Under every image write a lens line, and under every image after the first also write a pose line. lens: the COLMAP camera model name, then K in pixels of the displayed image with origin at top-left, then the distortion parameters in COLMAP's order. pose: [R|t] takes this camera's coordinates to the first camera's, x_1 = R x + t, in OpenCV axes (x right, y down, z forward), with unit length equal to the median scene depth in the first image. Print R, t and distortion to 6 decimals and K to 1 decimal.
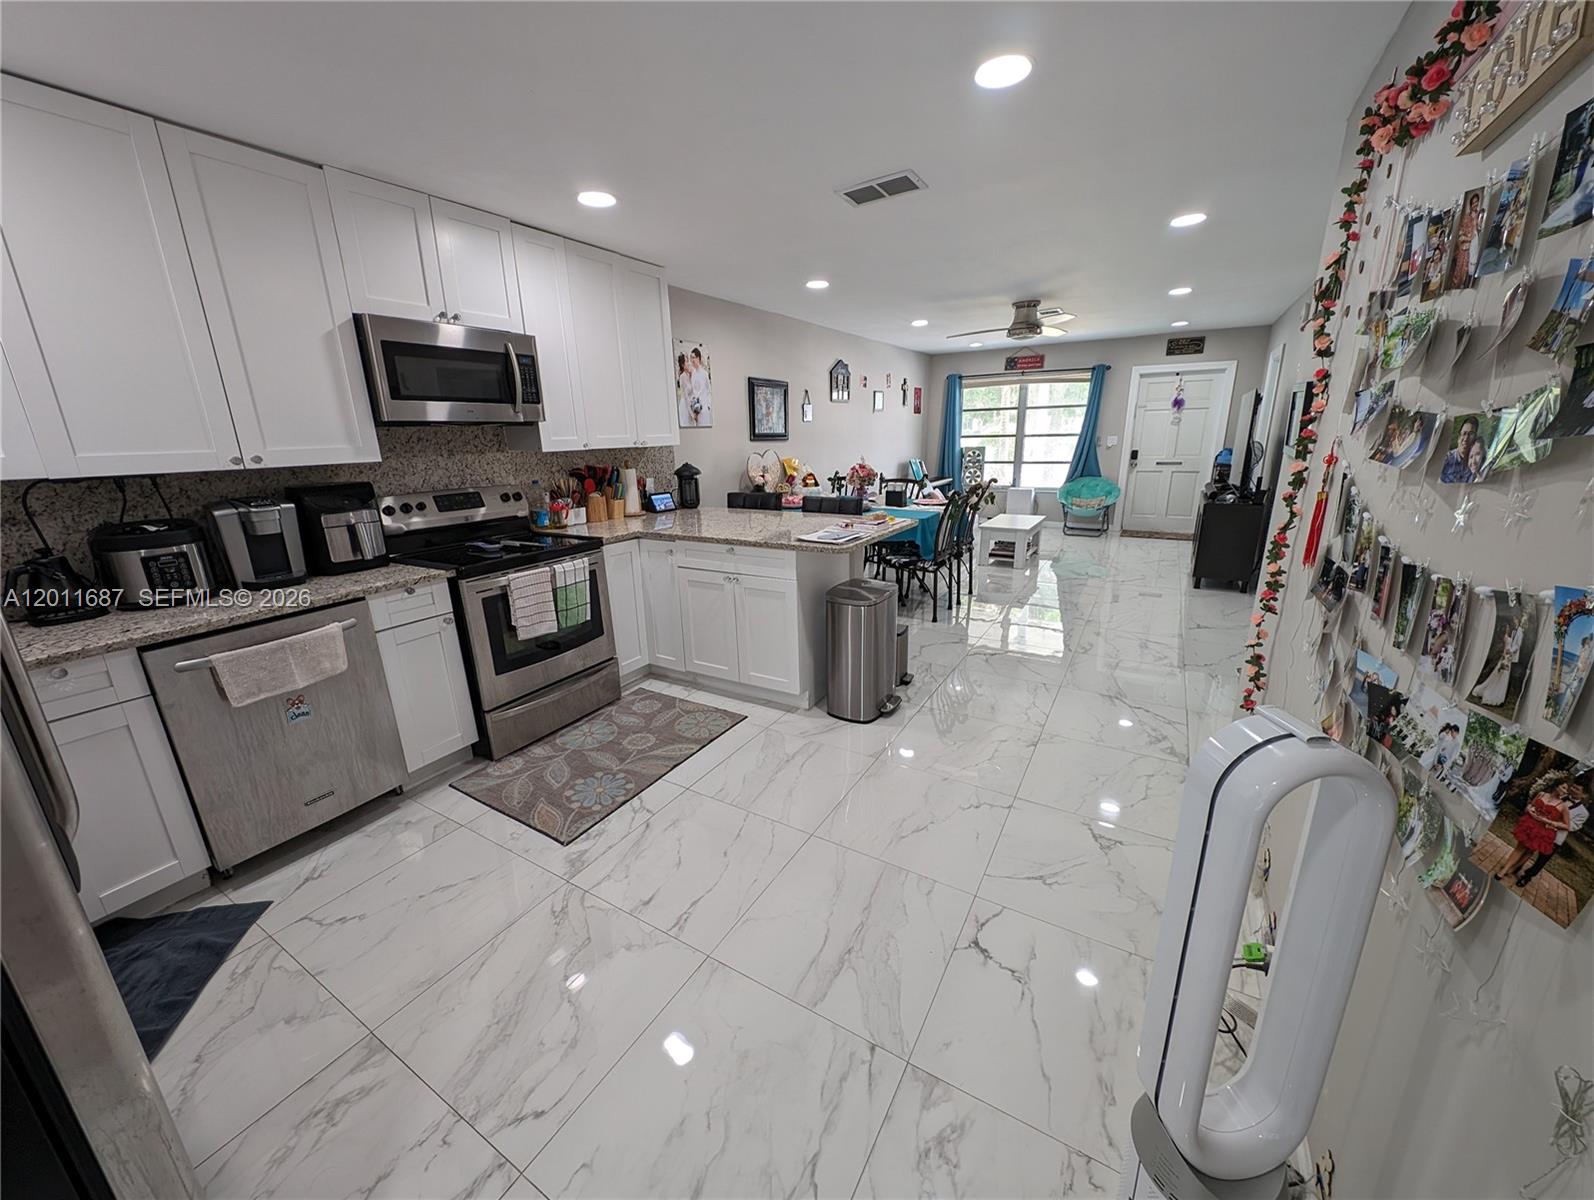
lens RADIAL K [[599.1, 0, 800.2], [0, 599.1, 597.7], [0, 0, 1]] dist [0.009064, -0.004054]
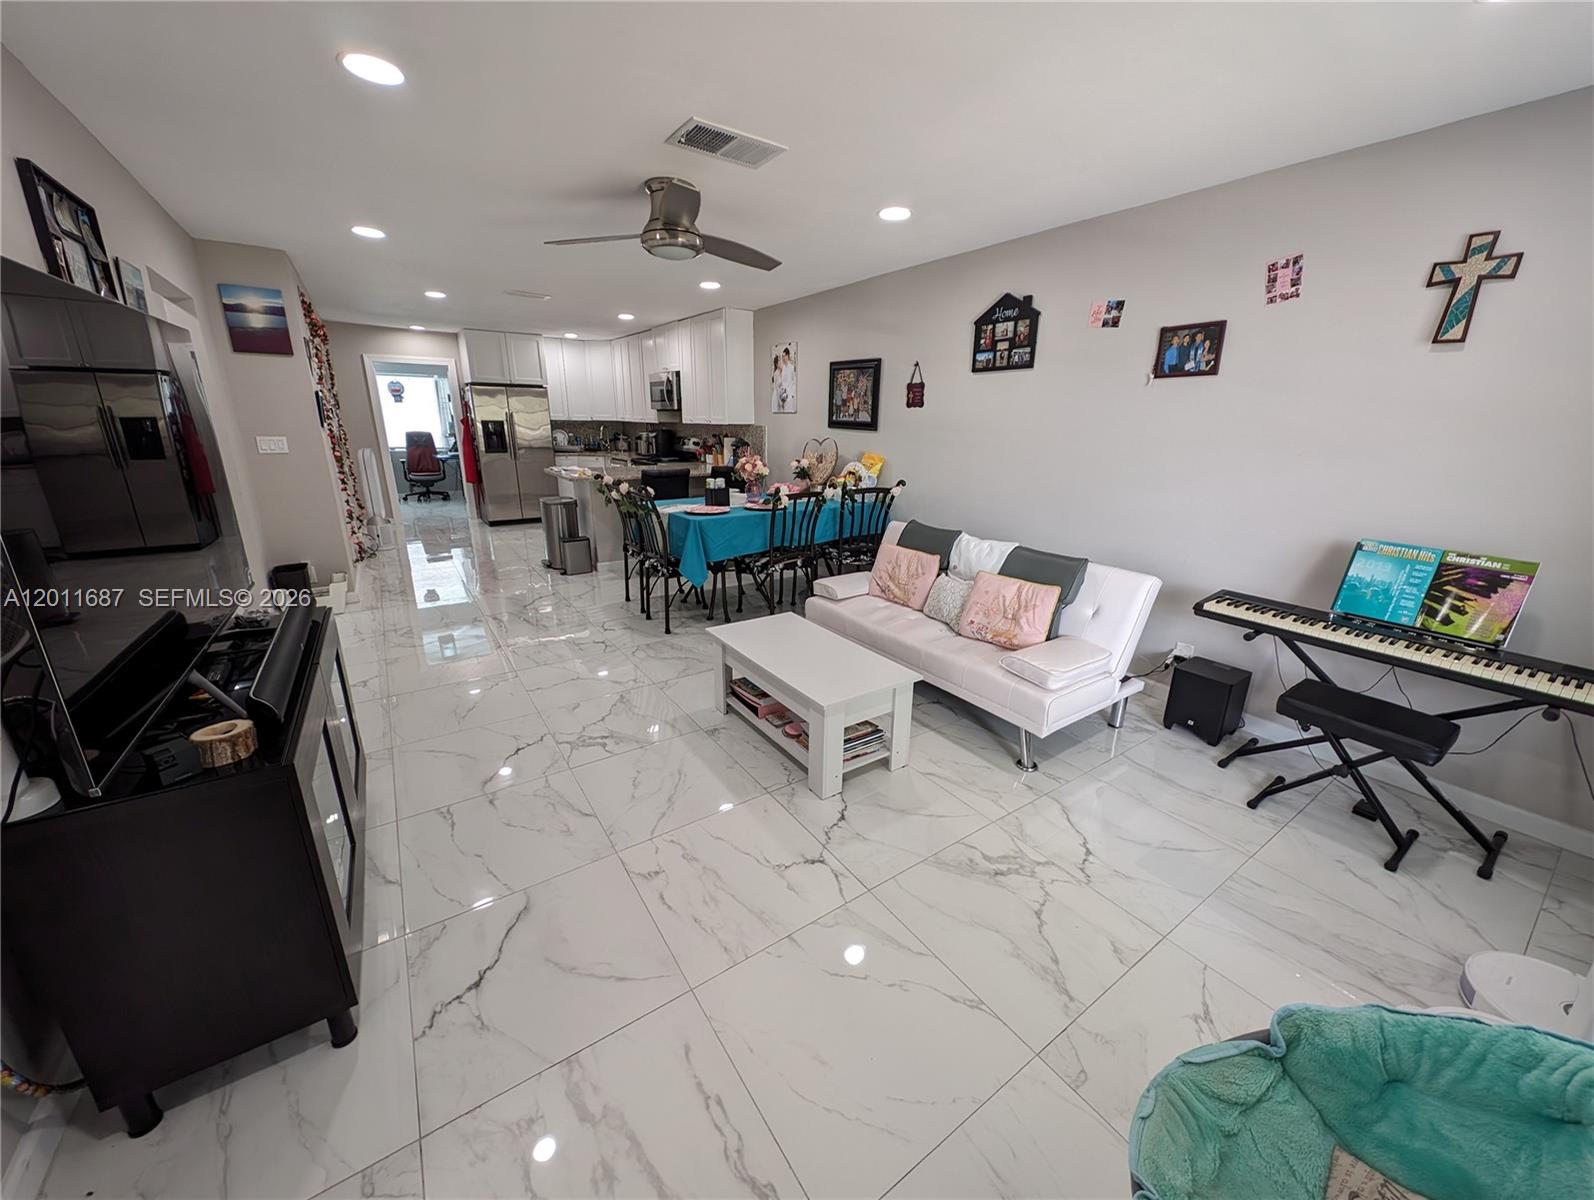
lens RADIAL K [[599.1, 0, 800.2], [0, 599.1, 597.7], [0, 0, 1]] dist [0.009064, -0.004054]
pose [[-0.423572, 0.273289, -0.863655, 1.116103], [-0.250597, 0.880847, 0.401633, -0.516945], [0.870510, 0.386550, -0.304617, 1.768383]]
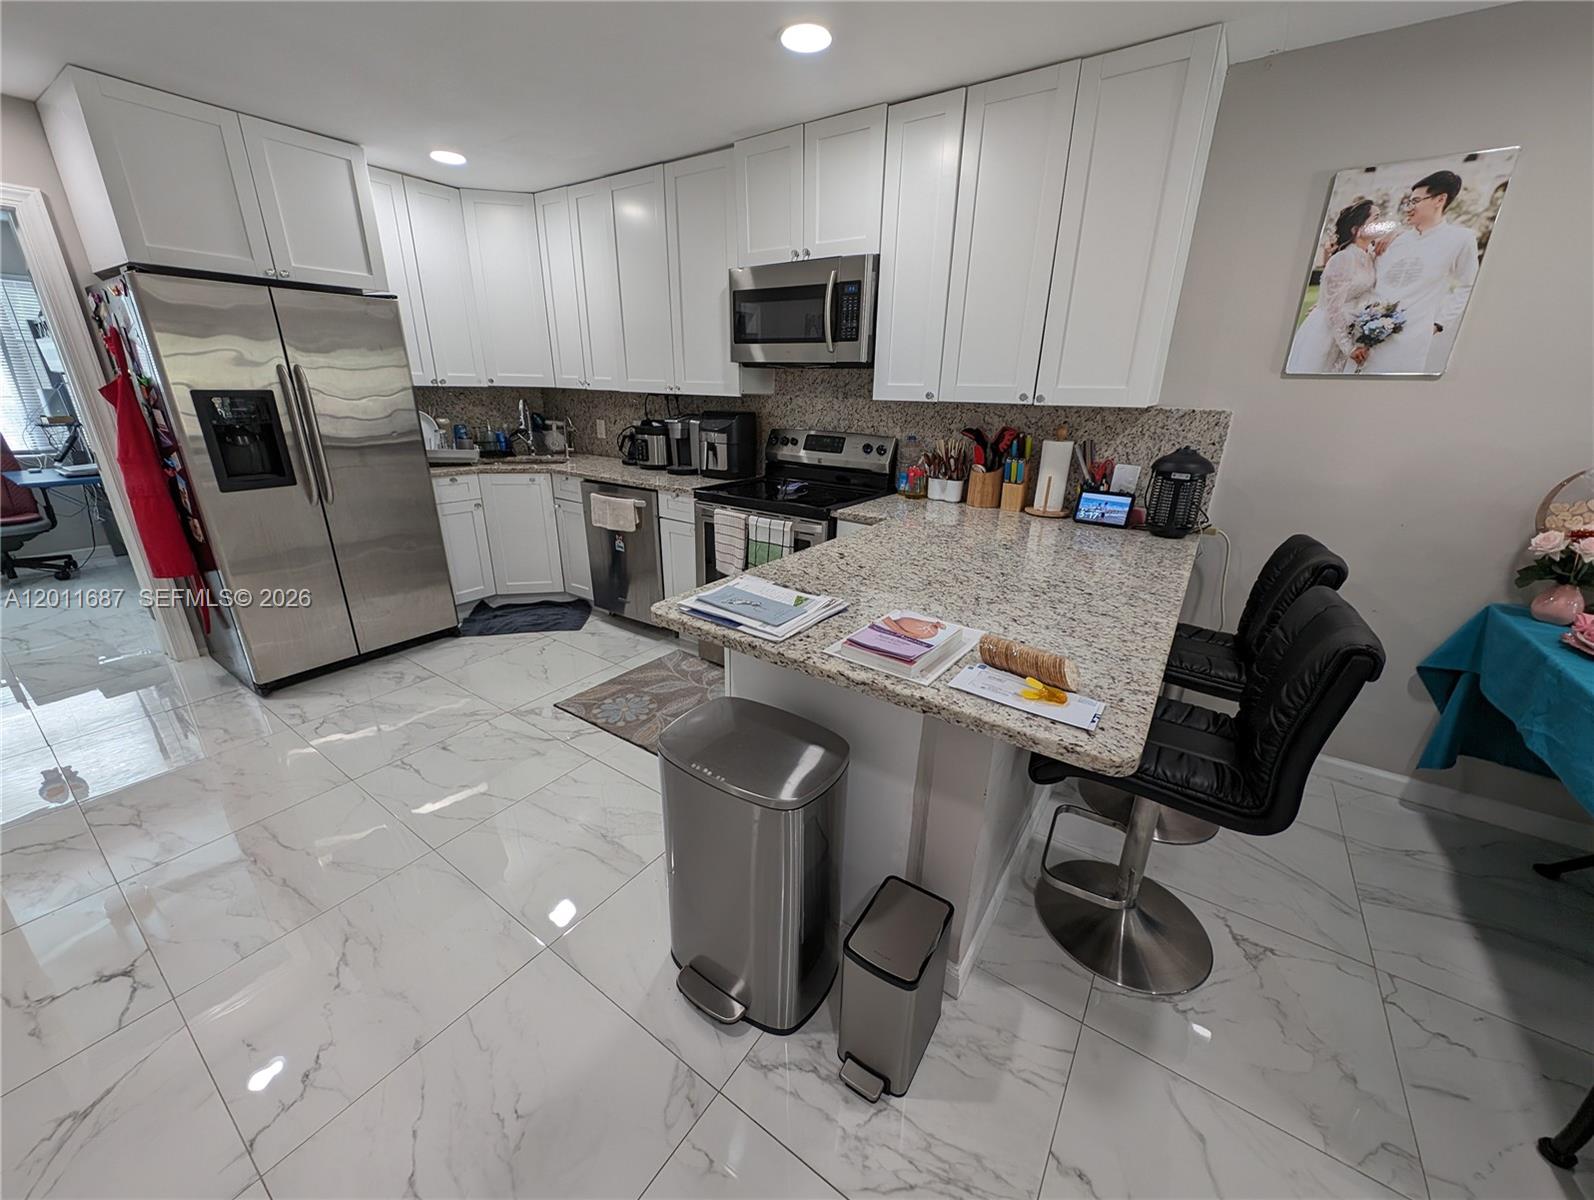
lens RADIAL K [[599.1, 0, 800.2], [0, 599.1, 597.7], [0, 0, 1]] dist [0.009064, -0.004054]
pose [[-0.070580, 0.353267, -0.932856, 0.359375], [-0.288530, 0.887982, 0.358104, -0.208429], [0.954866, 0.294432, 0.039255, 0.739335]]
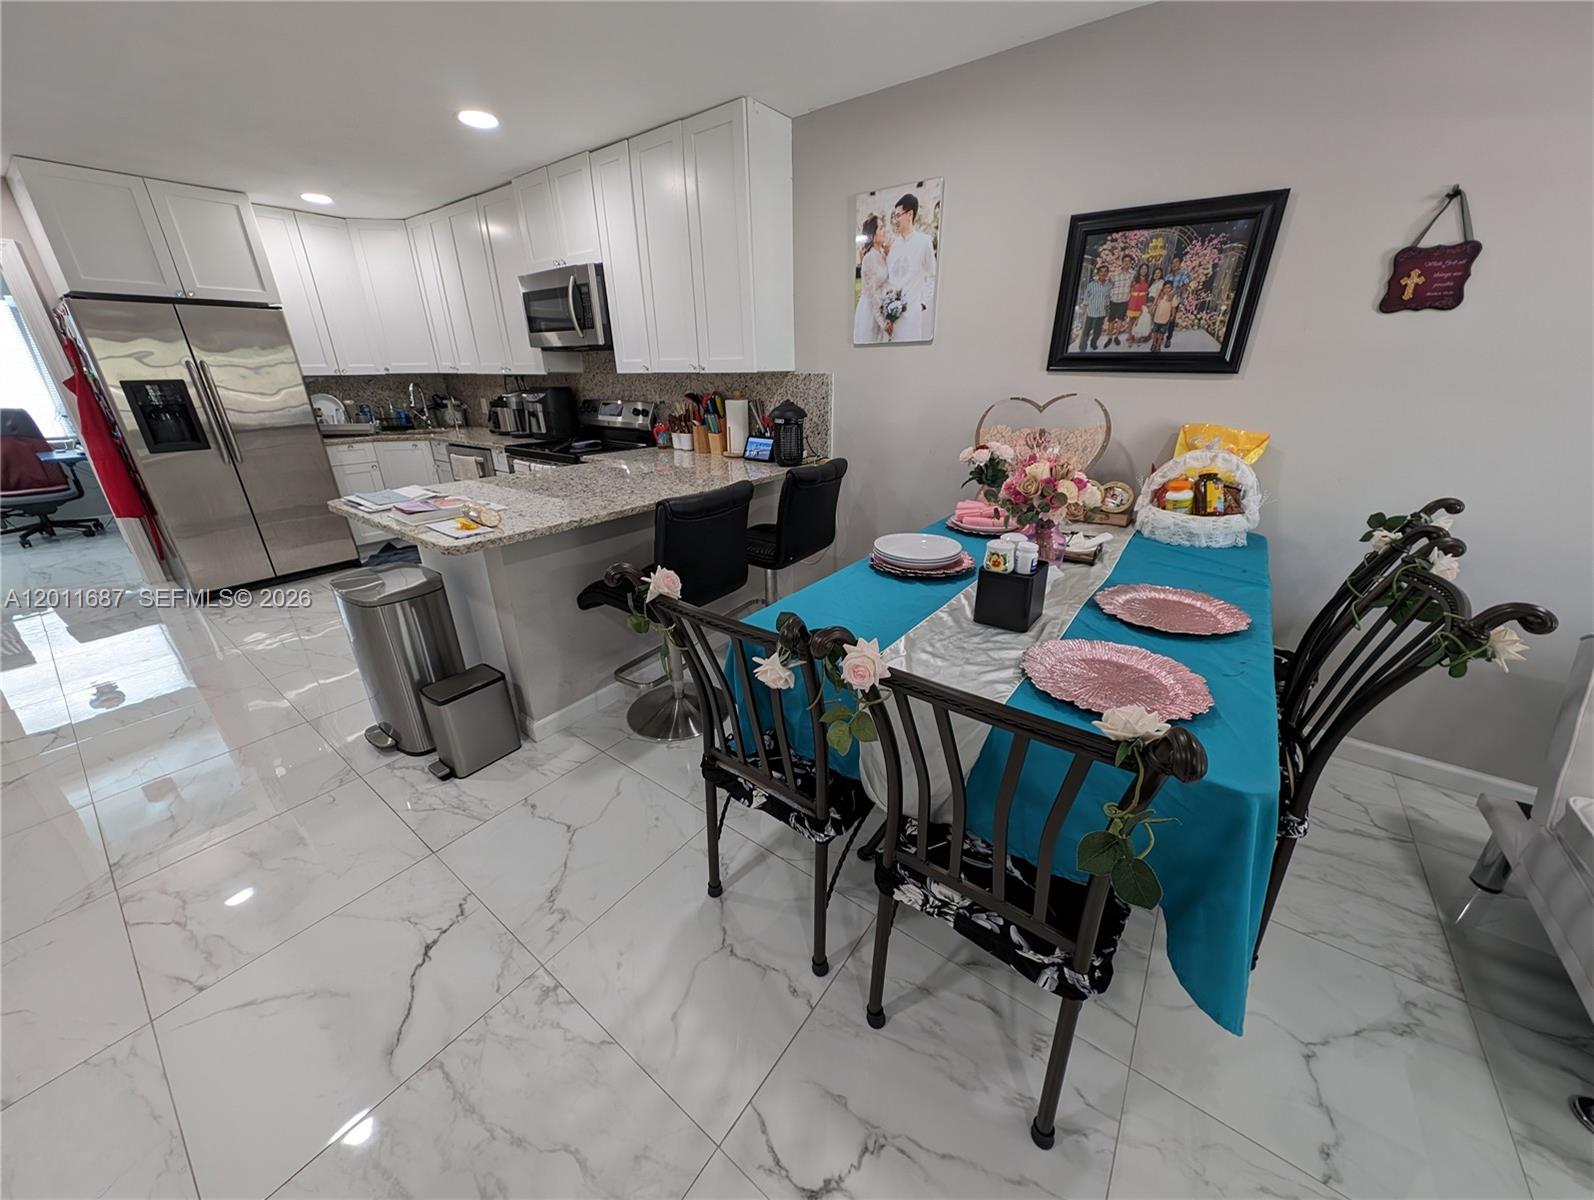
lens RADIAL K [[562.5, 0, 802.6], [0, 562.5, 597.3], [0, 0, 1]] dist [0.002423, -0.002436]
pose [[-0.100539, 0.395551, -0.912925, 0.514083], [-0.259403, 0.875417, 0.407867, -0.306992], [0.960522, 0.277822, 0.014593, 1.114839]]
